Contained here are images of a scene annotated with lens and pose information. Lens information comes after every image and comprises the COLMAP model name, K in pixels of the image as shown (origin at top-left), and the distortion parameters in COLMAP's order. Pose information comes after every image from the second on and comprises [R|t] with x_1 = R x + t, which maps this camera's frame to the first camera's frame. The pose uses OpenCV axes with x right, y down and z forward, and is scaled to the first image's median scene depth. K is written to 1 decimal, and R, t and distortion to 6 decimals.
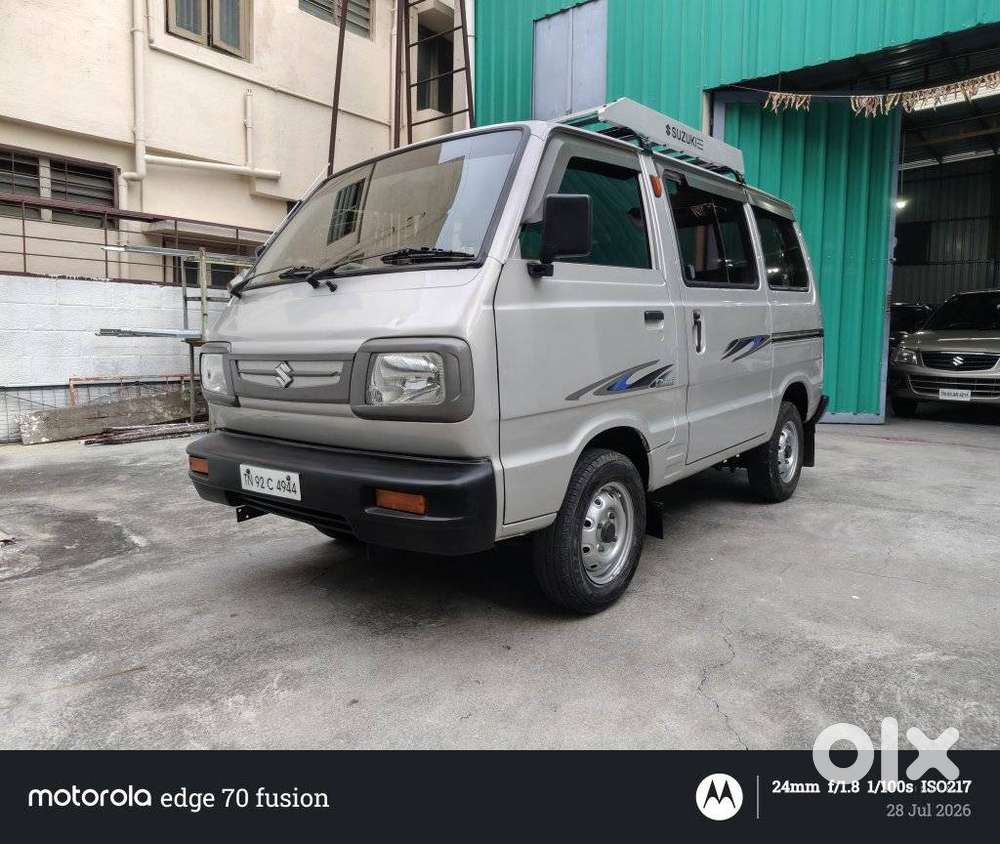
lens RADIAL K [[687.2, 0, 500.3], [0, 687.2, 379.9], [0, 0, 1]] dist [0.031330, -0.041239]
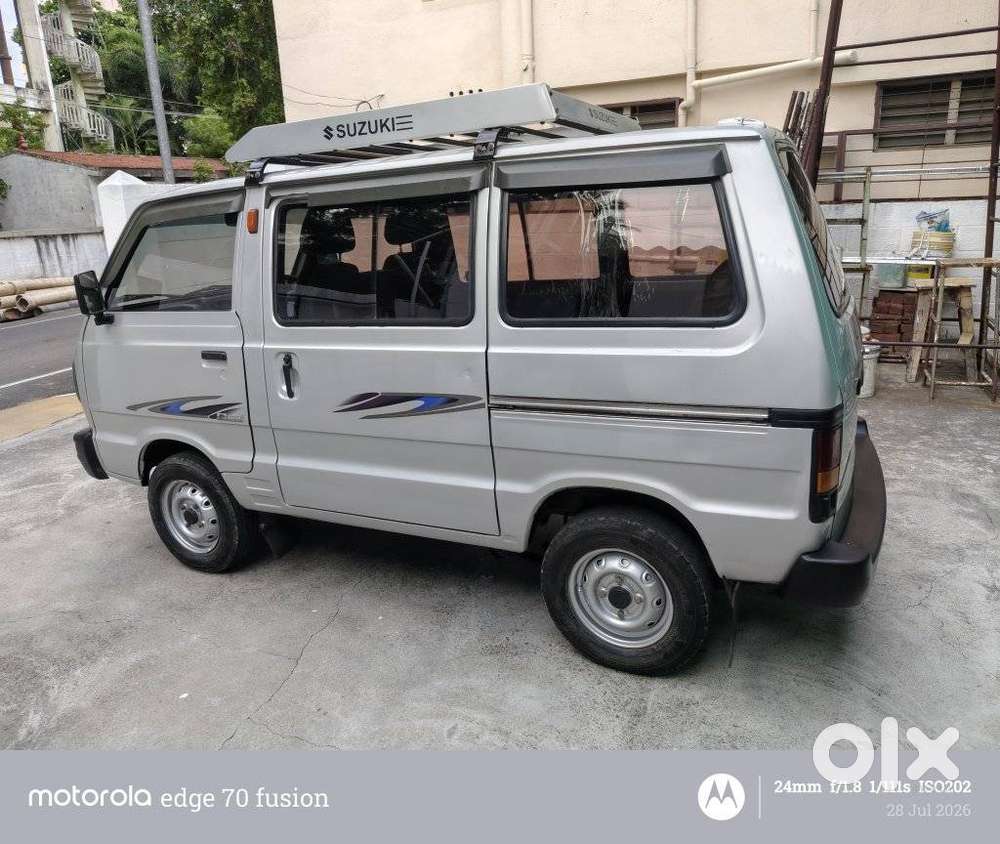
lens RADIAL K [[695.0, 0, 511.7], [0, 695.0, 370.4], [0, 0, 1]] dist [0.003032, -0.004118]
pose [[0.251394, 0.215294, -0.943637, 1.525698], [-0.018700, 0.975845, 0.217661, -0.351246], [0.967704, -0.037073, 0.249347, 1.305250]]
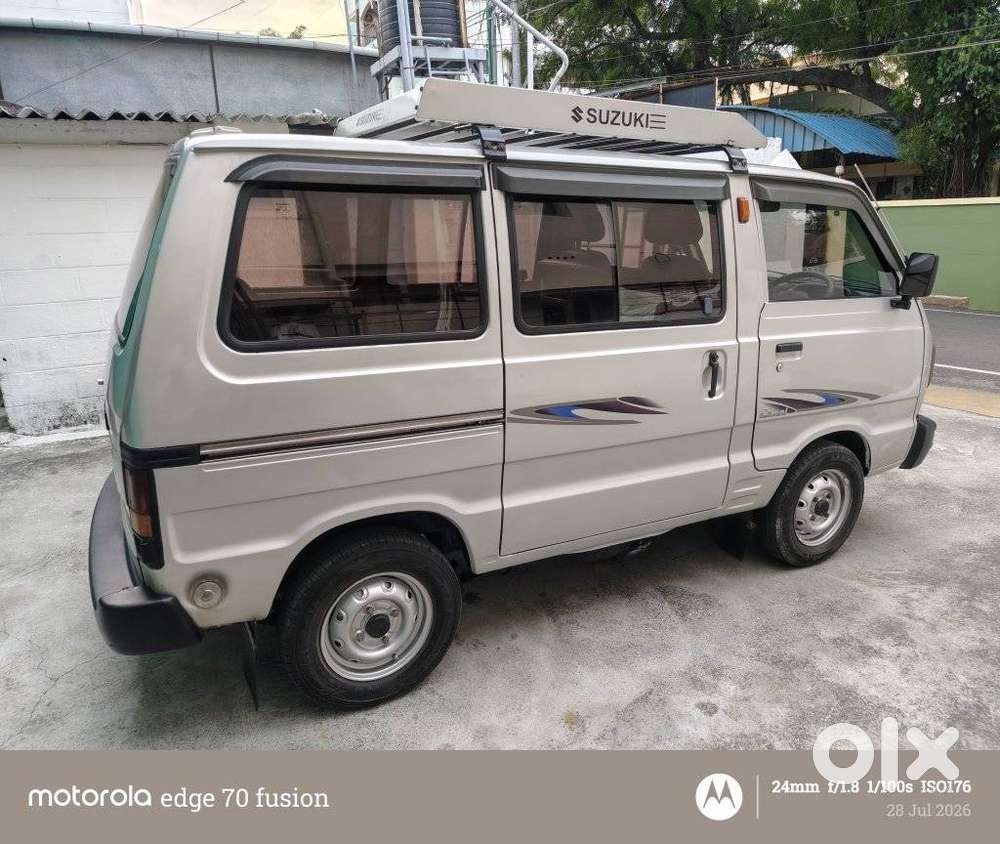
lens RADIAL K [[696.7, 0, 501.0], [0, 696.7, 373.0], [0, 0, 1]] dist [0.000961, 0.003281]
pose [[-0.921356, -0.067335, 0.382844, -0.242229], [0.043731, 0.960676, 0.274207, -0.420258], [-0.386253, 0.269384, -0.882180, 2.743712]]
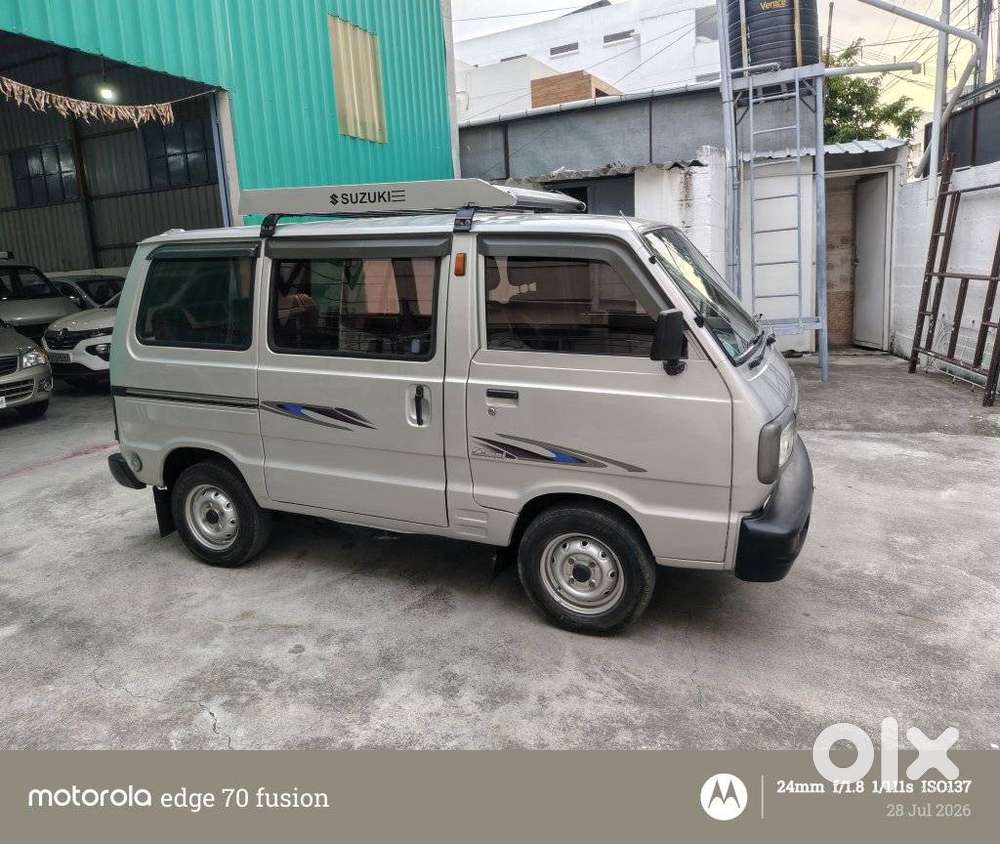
lens RADIAL K [[693.0, 0, 494.8], [0, 693.0, 374.5], [0, 0, 1]] dist [0.027085, -0.033565]
pose [[-0.294169, -0.141913, 0.945159, -1.372692], [0.106345, 0.977914, 0.179929, -0.372435], [-0.949819, 0.153443, -0.272580, 1.850363]]
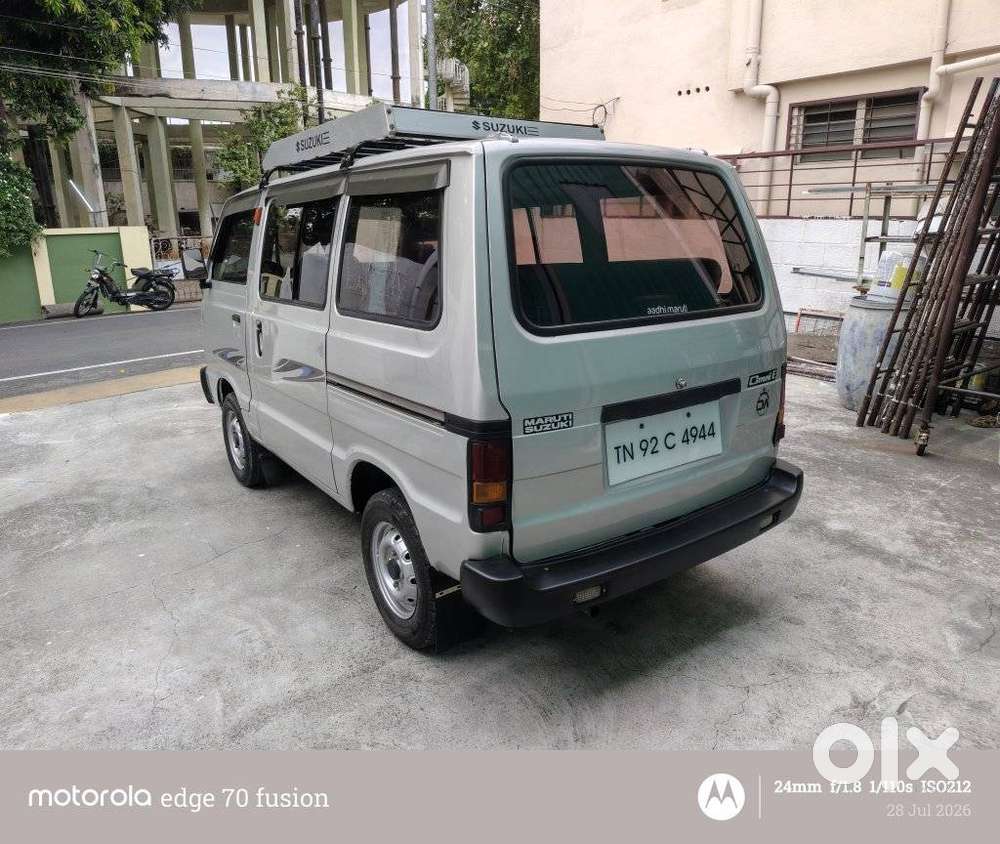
lens RADIAL K [[693.0, 0, 494.8], [0, 693.0, 374.5], [0, 0, 1]] dist [0.027085, -0.033565]
pose [[-0.255309, 0.221638, -0.941113, 1.617127], [-0.047776, 0.969290, 0.241235, -0.389526], [0.965678, 0.106552, -0.236879, 2.063861]]
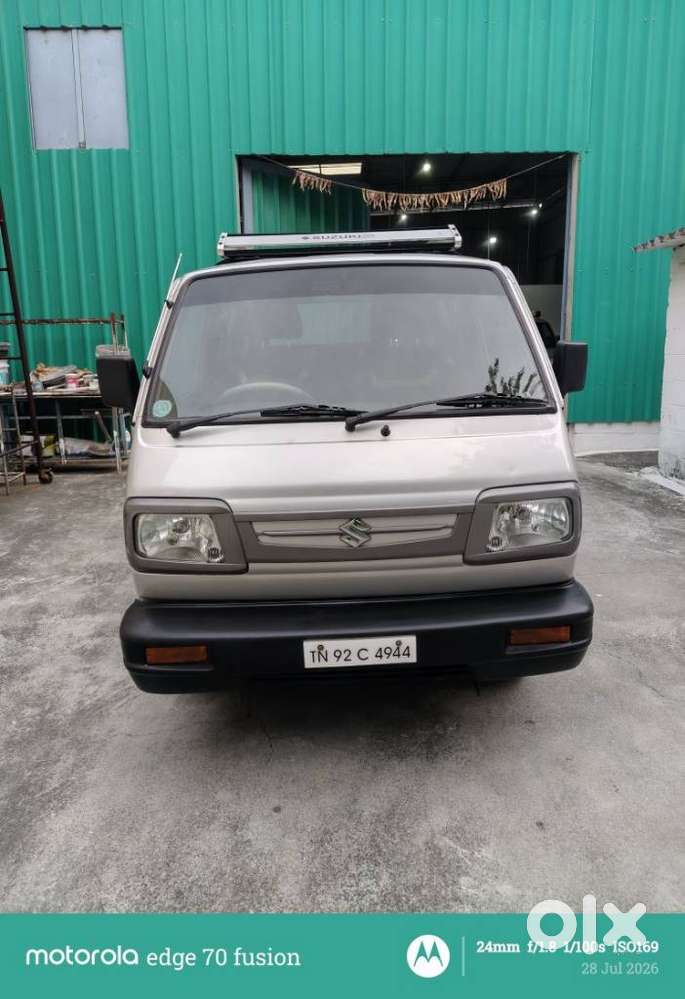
lens RADIAL K [[633.2, 0, 341.7], [0, 633.2, 437.5], [0, 0, 1]] dist [0.002345, 0.000165]
pose [[0.754623, -0.106741, 0.647418, -0.813020], [0.055854, 0.993548, 0.098705, -0.205558], [-0.653777, -0.038324, 0.755716, 0.368906]]
